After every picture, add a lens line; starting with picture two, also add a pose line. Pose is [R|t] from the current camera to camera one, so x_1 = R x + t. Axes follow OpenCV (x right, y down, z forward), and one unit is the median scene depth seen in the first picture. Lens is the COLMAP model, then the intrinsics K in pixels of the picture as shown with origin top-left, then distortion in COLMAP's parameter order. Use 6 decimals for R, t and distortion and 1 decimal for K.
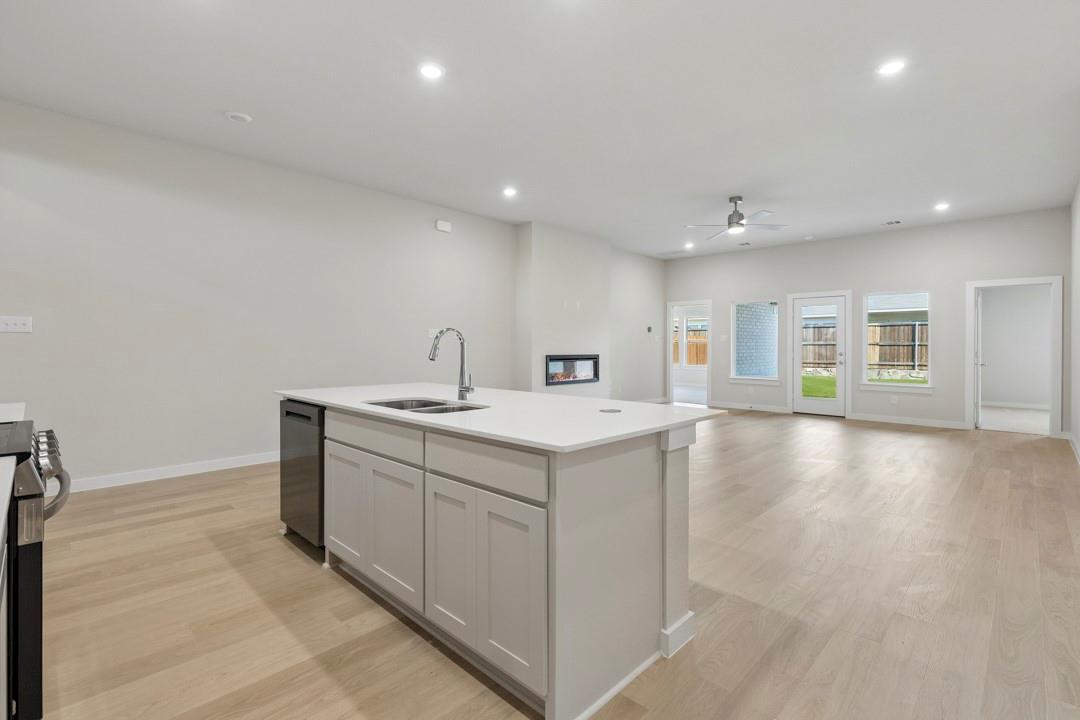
lens RADIAL K [[492.8, 0, 543.8], [0, 492.8, 347.8], [0, 0, 1]] dist [0.005989, 0.000107]
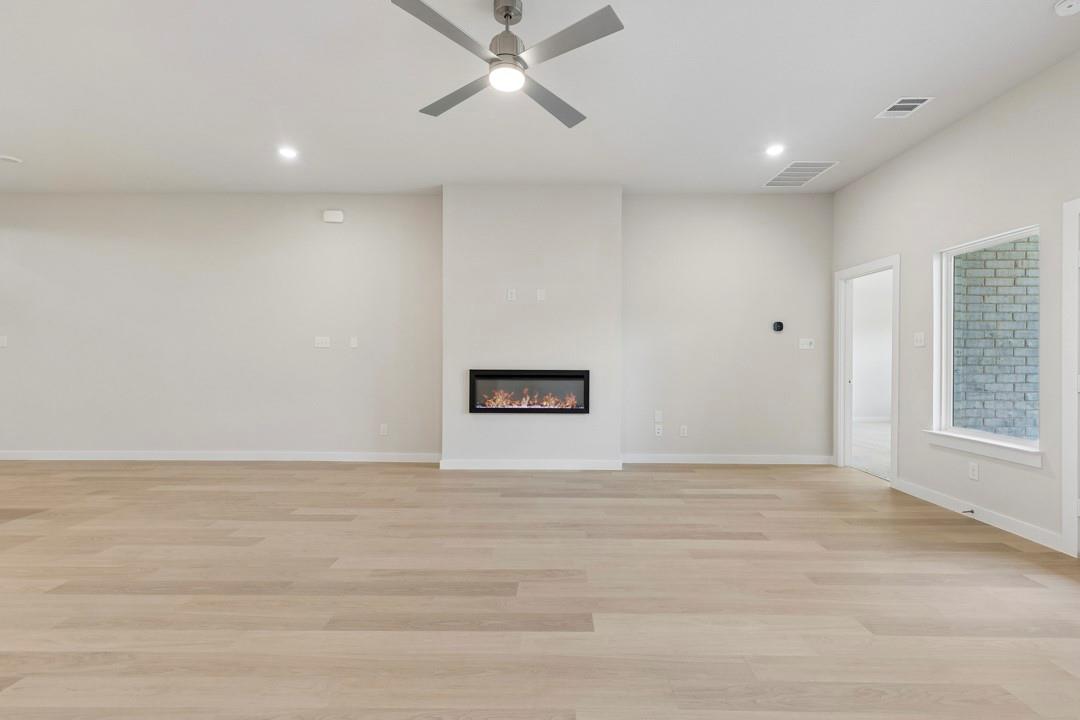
lens RADIAL K [[487.0, 0, 548.9], [0, 487.0, 357.8], [0, 0, 1]] dist [0.006007, -0.000369]
pose [[0.689916, -0.000439, -0.723889, 0.537142], [-0.004447, 0.999978, -0.004844, 0.001261], [0.723875, 0.006561, 0.689900, 0.553038]]
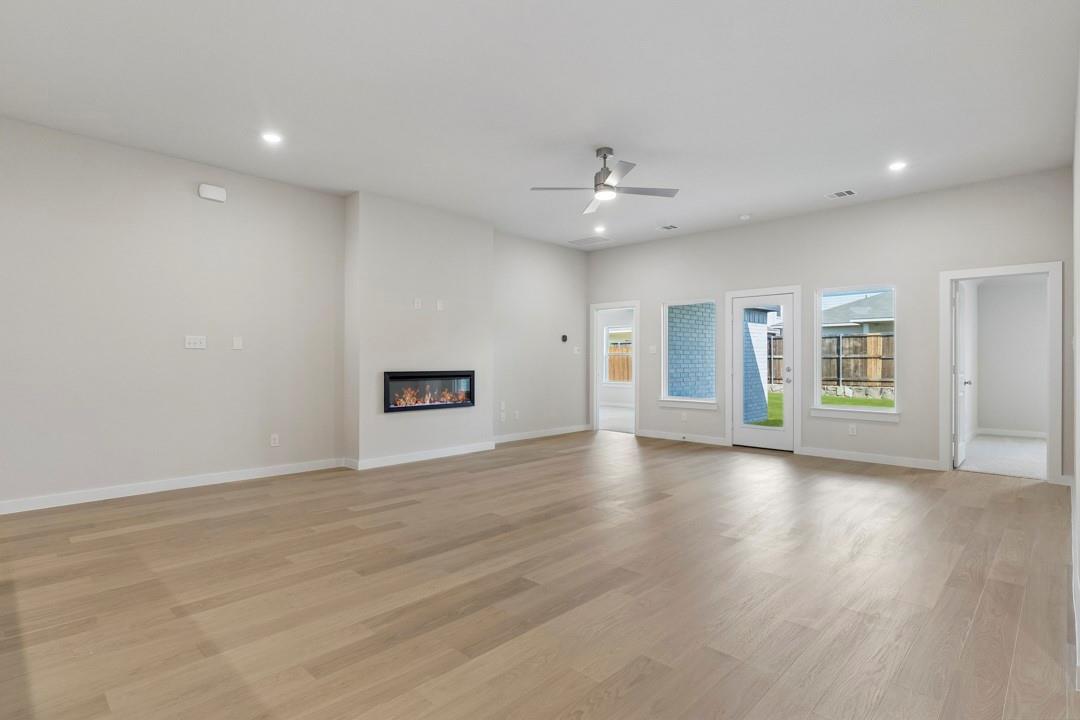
lens RADIAL K [[540.7, 0, 546.3], [0, 540.7, 360.5], [0, 0, 1]] dist [0.002571, -0.000363]
pose [[0.999970, -0.001789, 0.007470, 0.223475], [0.001819, 0.999991, -0.003944, 0.001637], [-0.007463, 0.003957, 0.999964, 0.166828]]
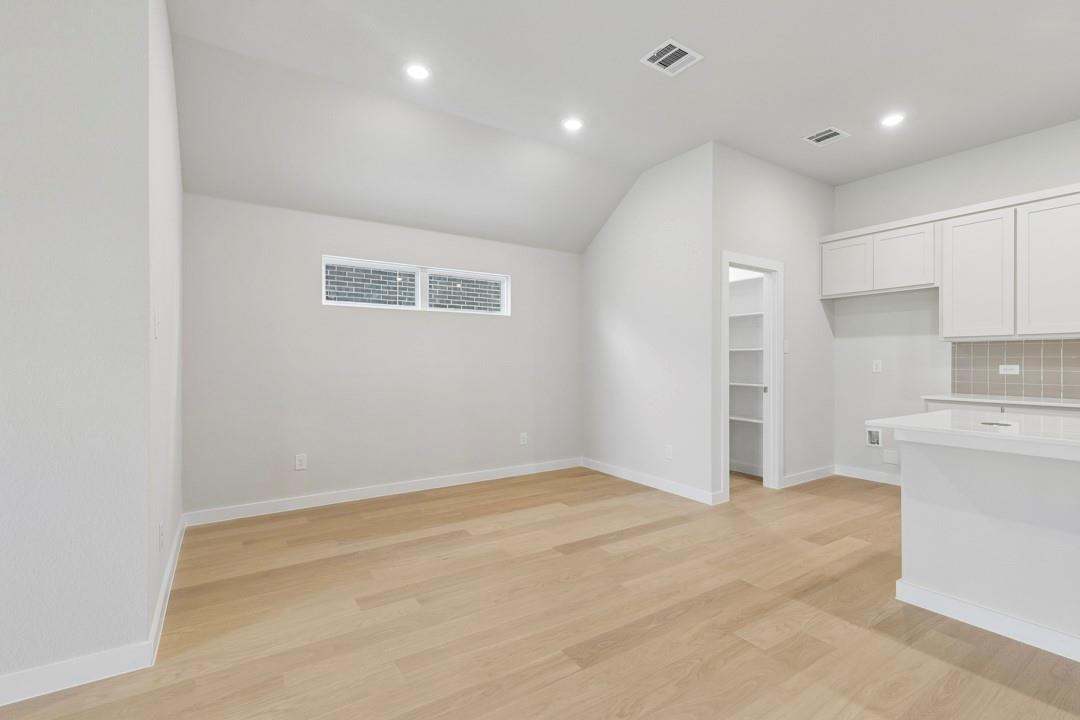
lens RADIAL K [[487.0, 0, 548.9], [0, 487.0, 357.8], [0, 0, 1]] dist [0.006007, -0.000369]
pose [[-0.979054, -0.005742, 0.203521, 0.227310], [-0.007380, 0.999946, -0.007293, 0.001964], [-0.203468, -0.008643, -0.979043, 0.595723]]
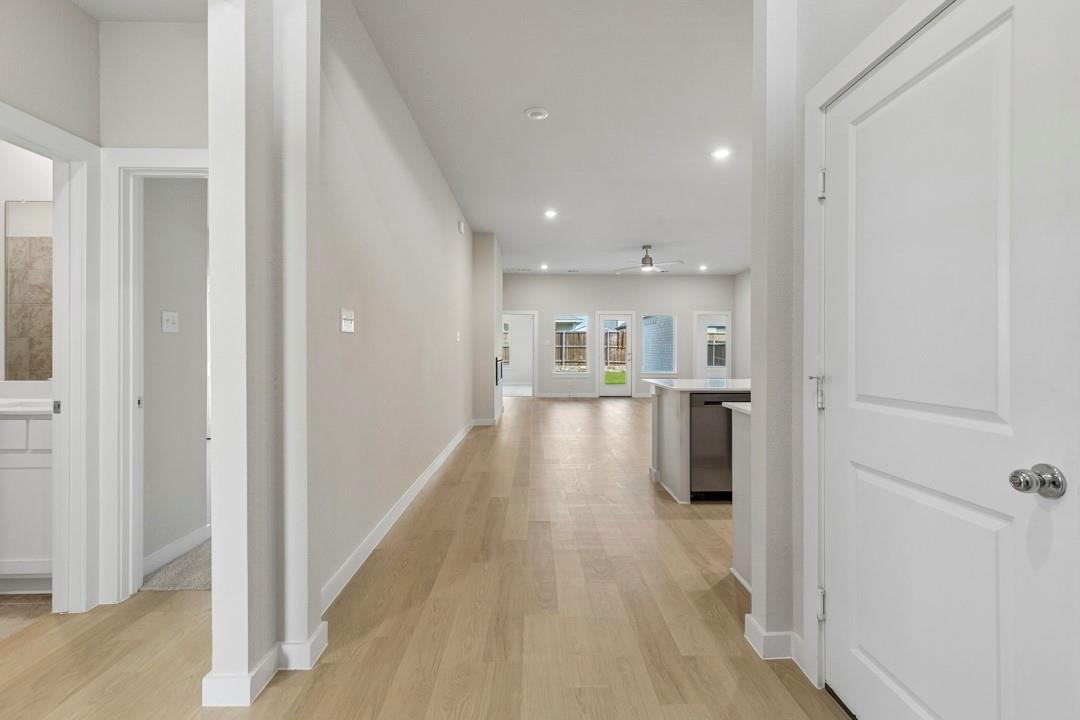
lens RADIAL K [[492.8, 0, 543.8], [0, 492.8, 347.8], [0, 0, 1]] dist [0.005989, 0.000107]
pose [[0.701677, -0.000360, 0.712495, -0.636750], [0.003012, 0.999992, -0.002461, -0.003212], [-0.712489, 0.003873, 0.701673, 0.152313]]
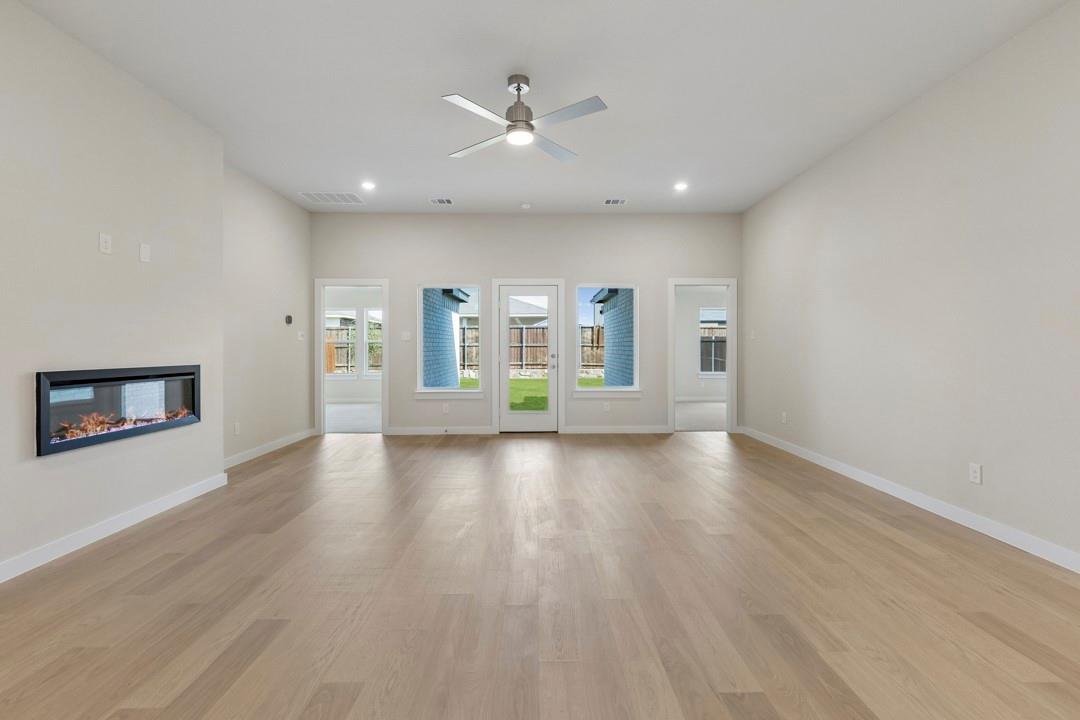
lens RADIAL K [[492.8, 0, 543.8], [0, 492.8, 347.8], [0, 0, 1]] dist [0.005989, 0.000107]
pose [[0.706106, -0.004325, 0.708093, 0.008938], [0.008137, 0.999965, -0.002007, 0.000814], [-0.708060, 0.007178, 0.706116, 0.439332]]
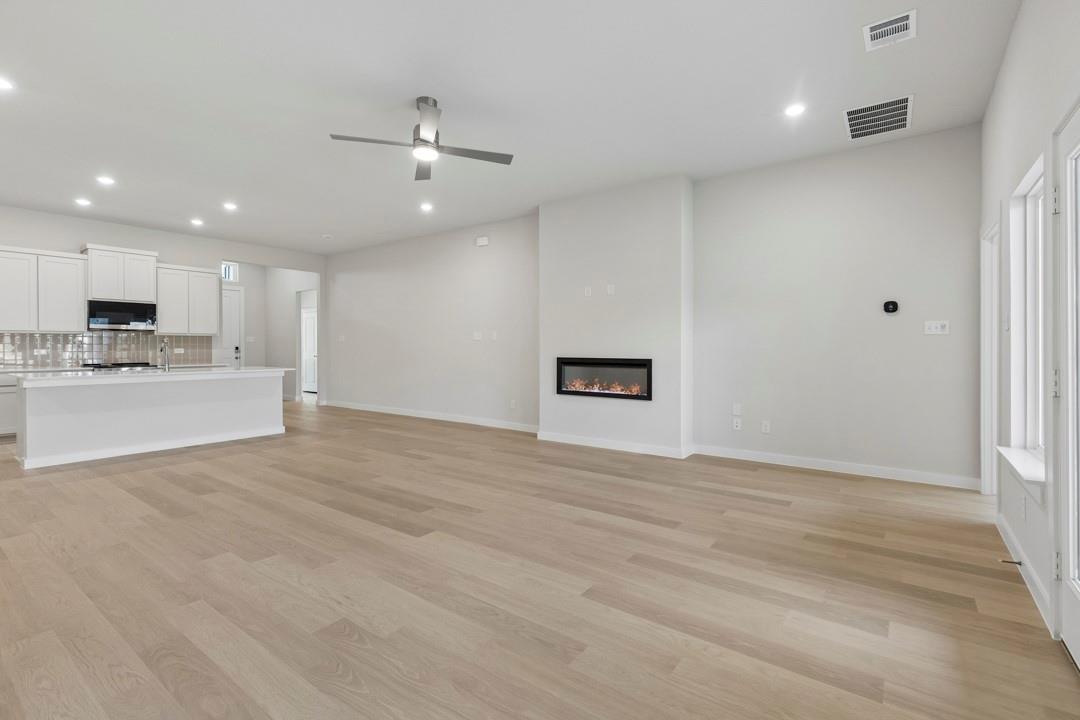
lens RADIAL K [[488.8, 0, 544.9], [0, 488.8, 345.4], [0, 0, 1]] dist [0.004508, 0.000118]
pose [[0.137498, -0.005043, -0.990489, 0.751416], [-0.002325, 0.999983, -0.005414, -0.000287], [0.990499, 0.003047, 0.137484, 0.794705]]
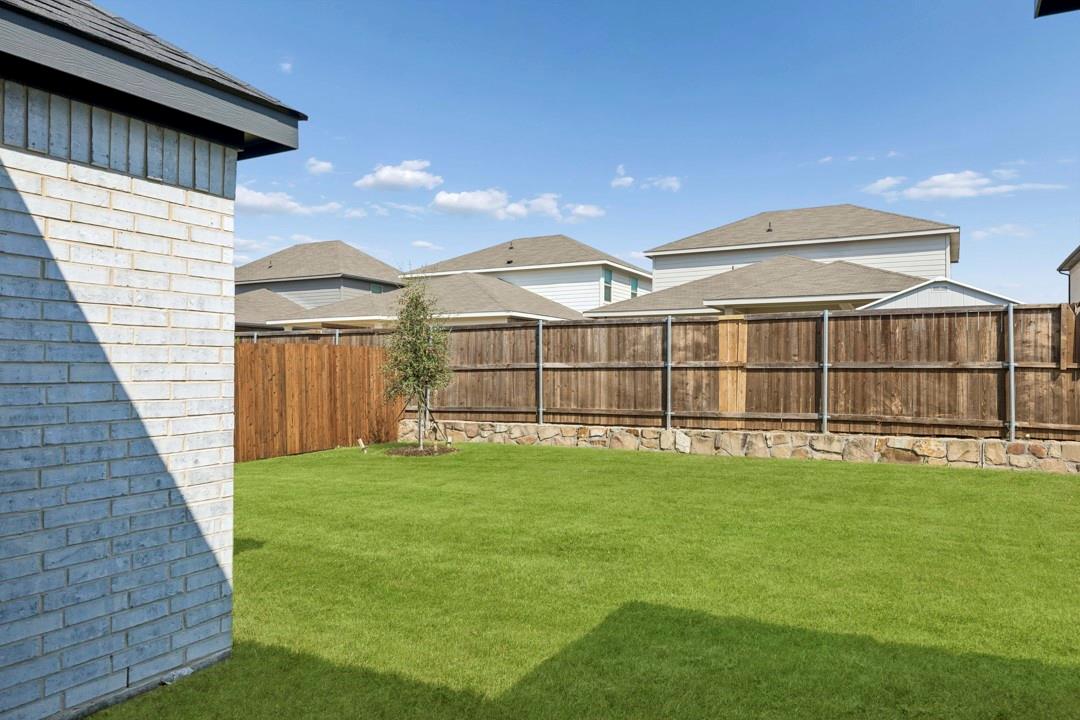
lens RADIAL K [[762.0, 0, 540.0], [0, 762.0, 360.0], [0, 0, 1]] dist [-0.000099, -0.000150]
pose [[0.961654, 0.003520, 0.274244, 0.853366], [0.001753, 0.999818, -0.018980, -0.003749], [-0.274261, 0.018733, 0.961473, 1.108049]]
